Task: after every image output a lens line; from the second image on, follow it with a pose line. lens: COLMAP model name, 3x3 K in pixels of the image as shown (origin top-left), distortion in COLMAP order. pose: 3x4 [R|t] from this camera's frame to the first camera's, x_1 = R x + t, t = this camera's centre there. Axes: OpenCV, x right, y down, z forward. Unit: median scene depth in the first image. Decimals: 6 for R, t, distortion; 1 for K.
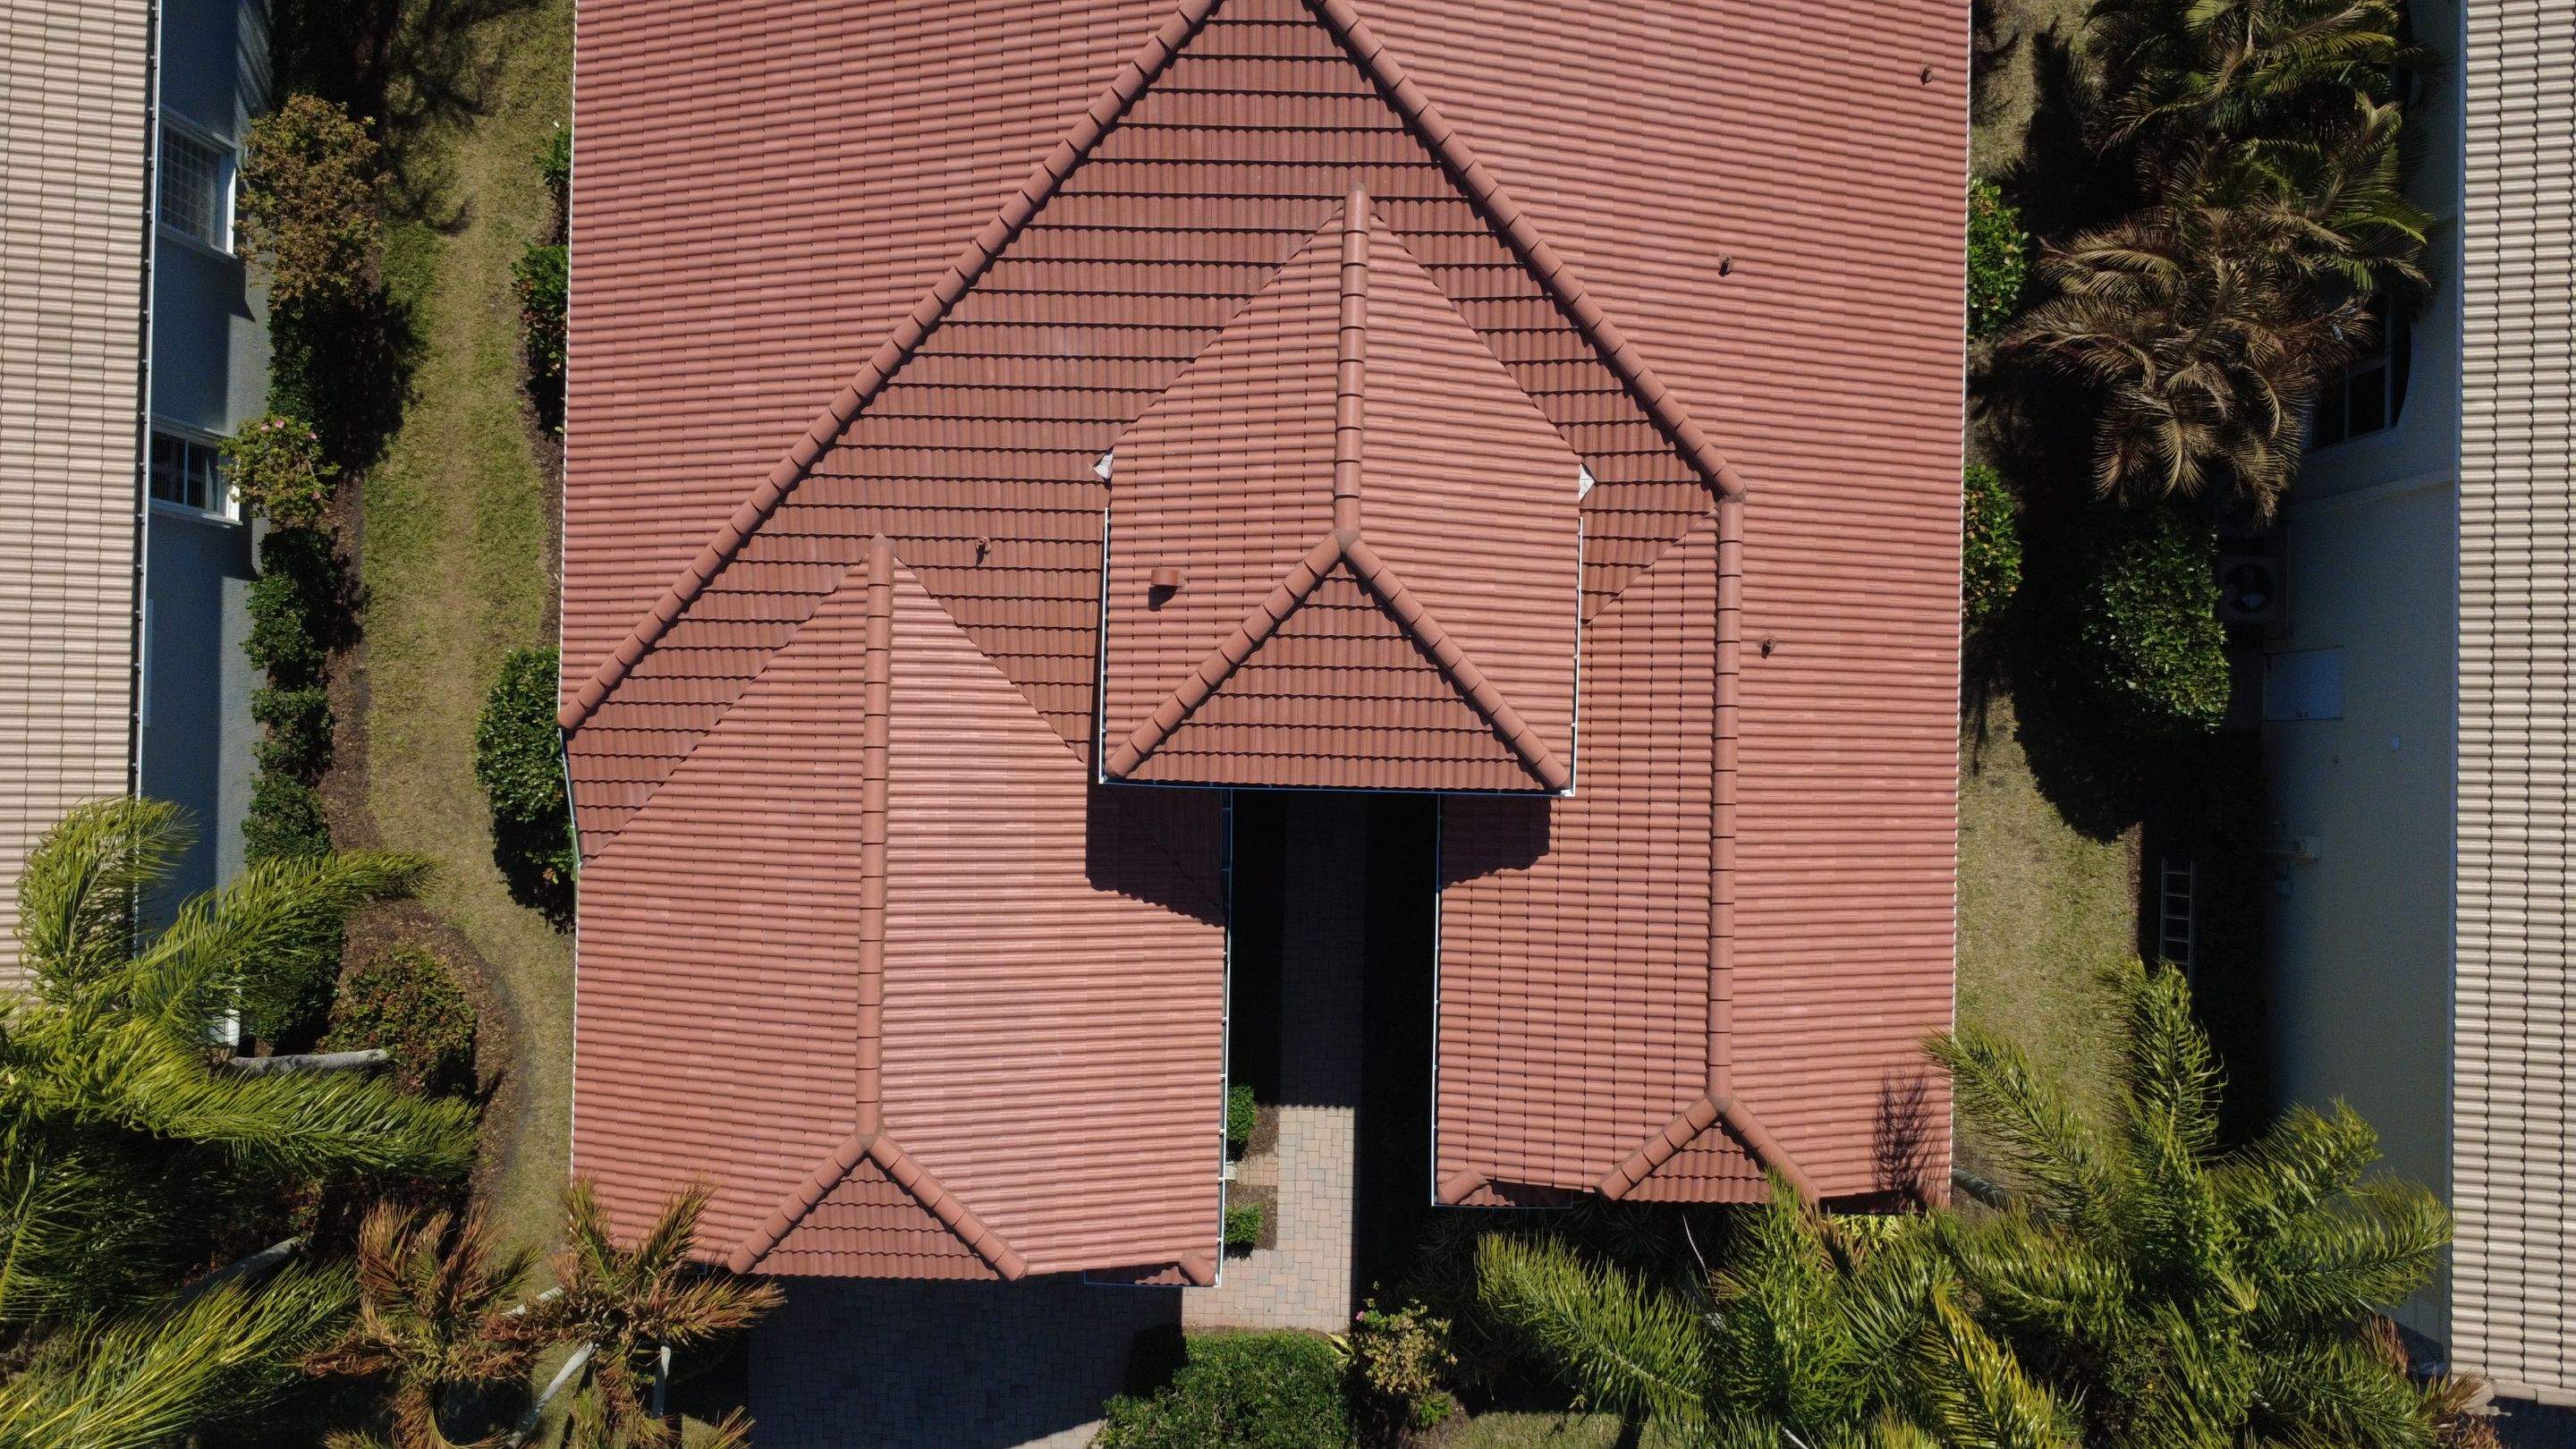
lens RADIAL K [[1887.0, 0, 1284.4], [0, 1887.0, 728.0], [0, 0, 1]] dist [-0.000027, -0.007422]
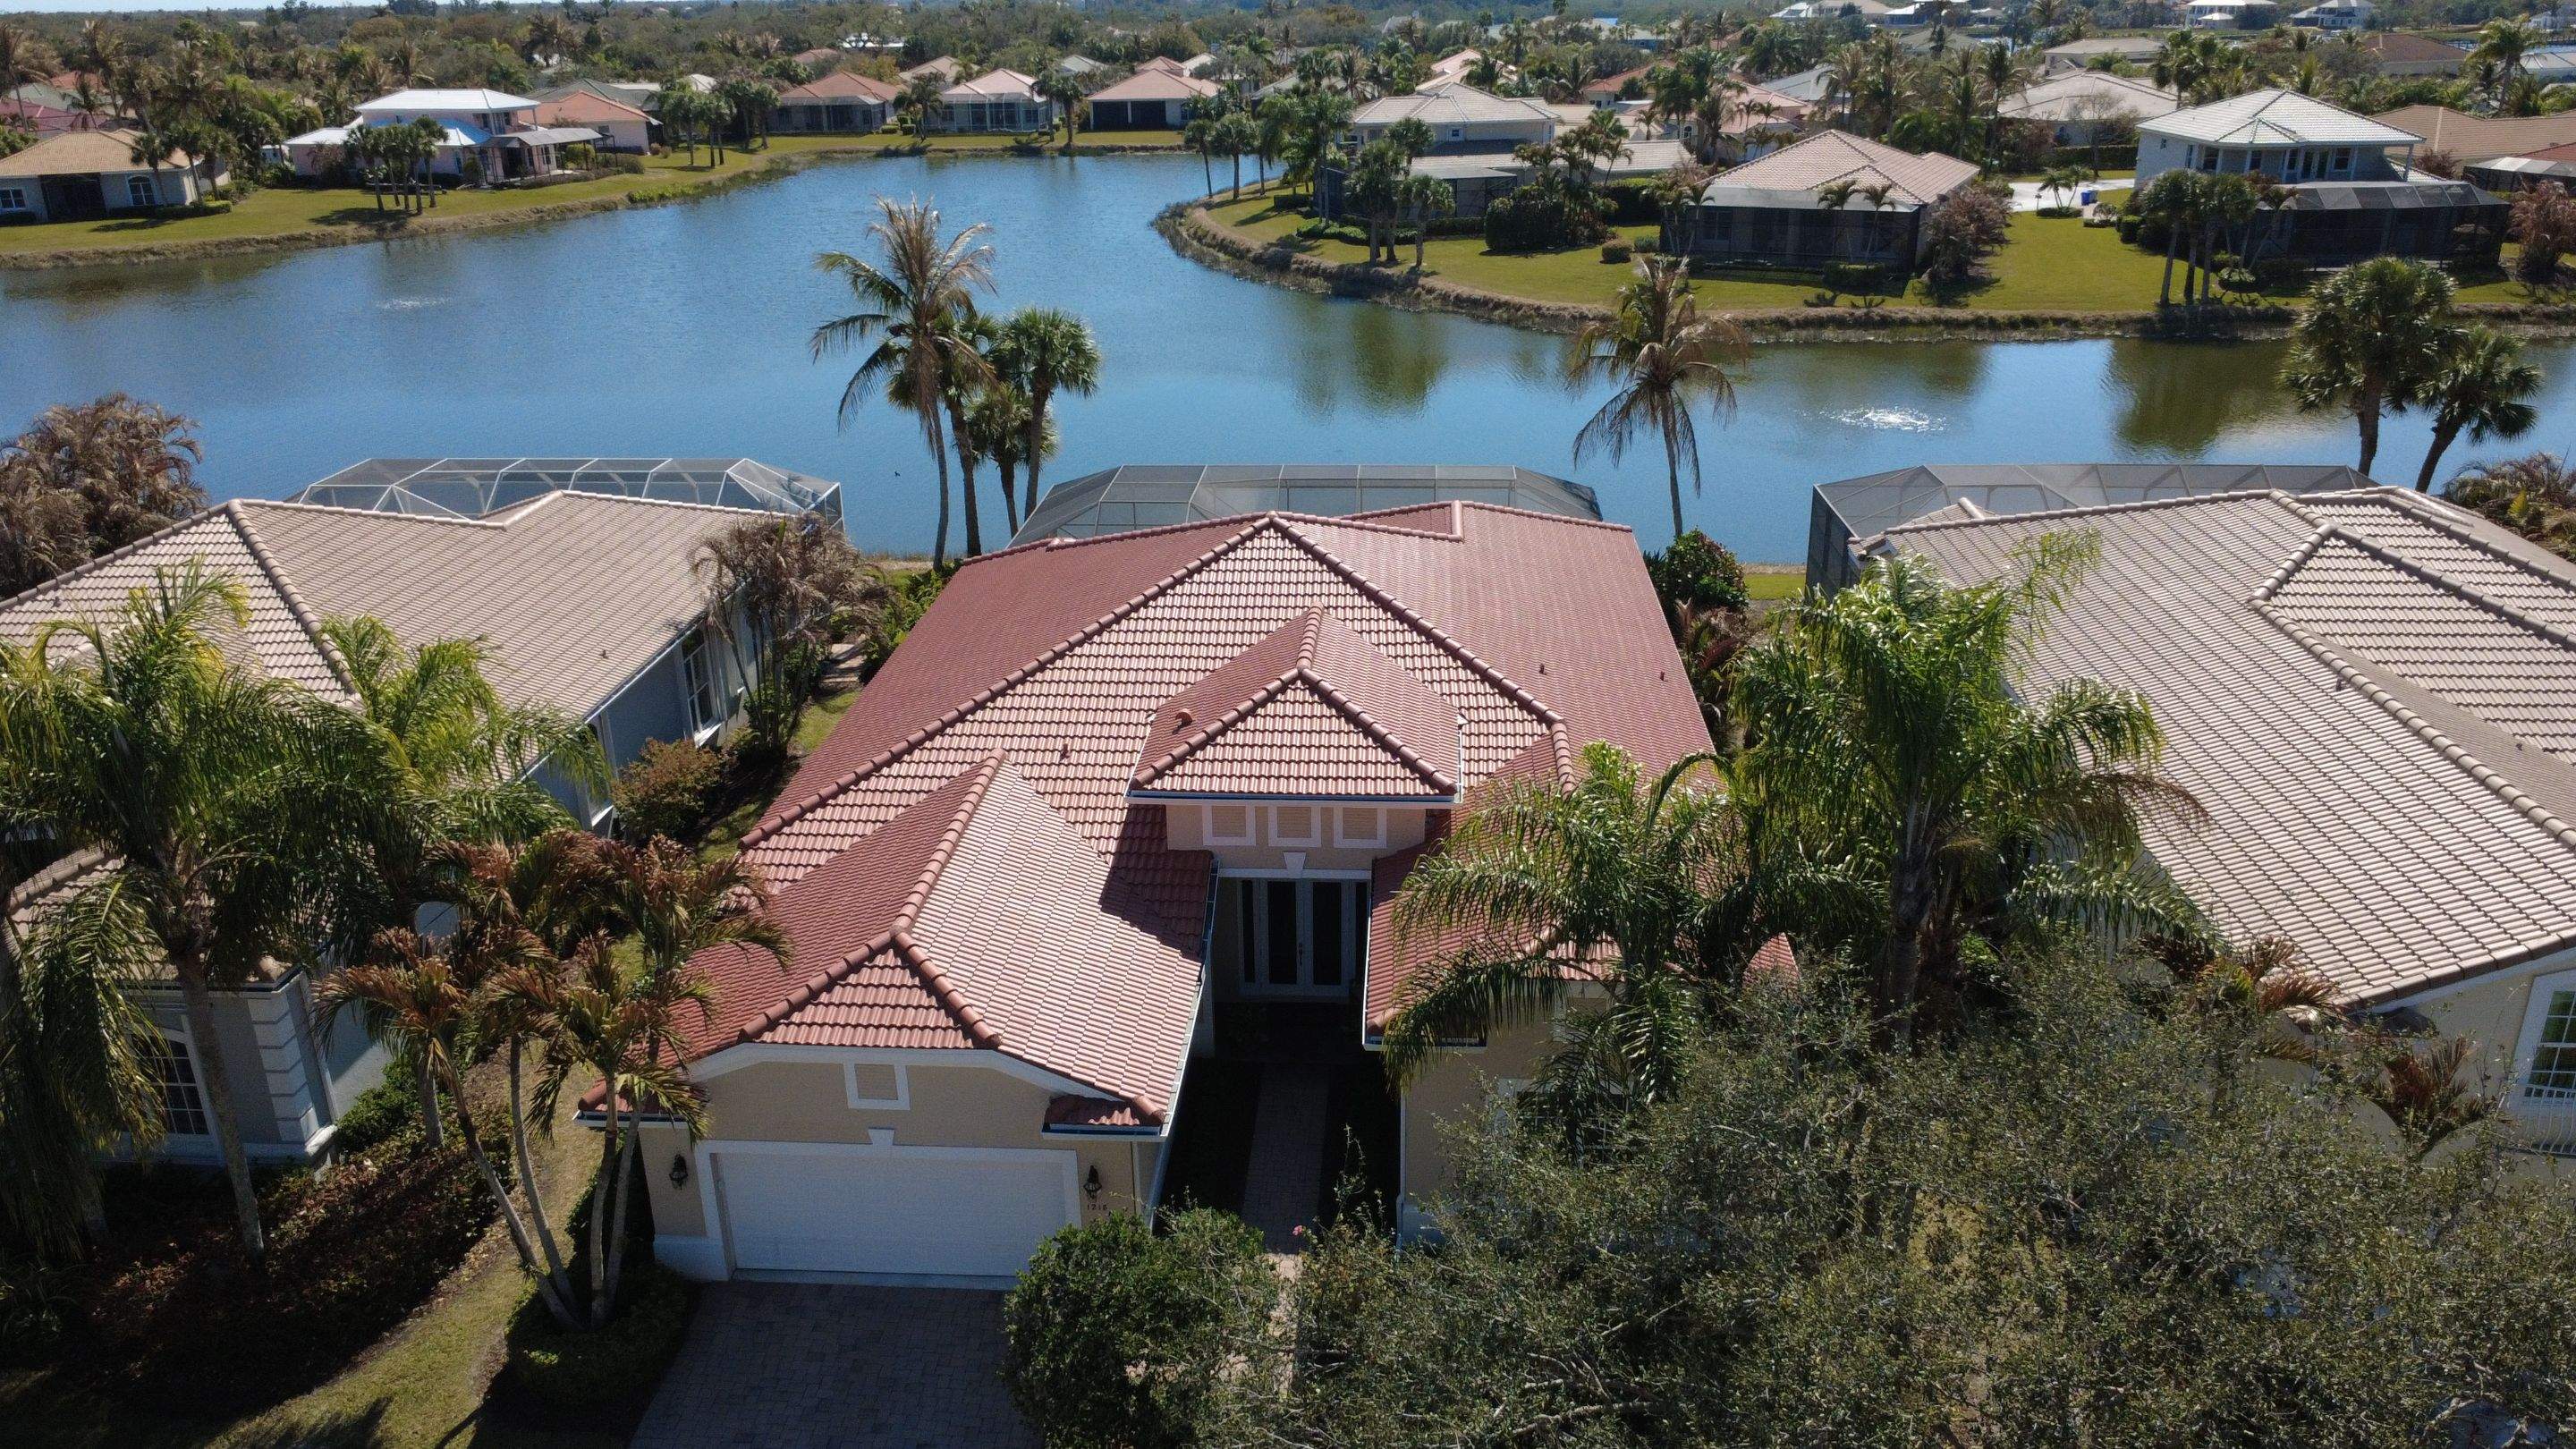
lens RADIAL K [[1887.0, 0, 1295.1], [0, 1887.0, 727.4], [0, 0, 1]] dist [-0.000027, -0.007422]
pose [[0.998911, 0.002745, -0.046576, 0.098554], [-0.044372, 0.364481, -0.930153, 1.361356], [0.014423, 0.931207, 0.364206, 0.456912]]
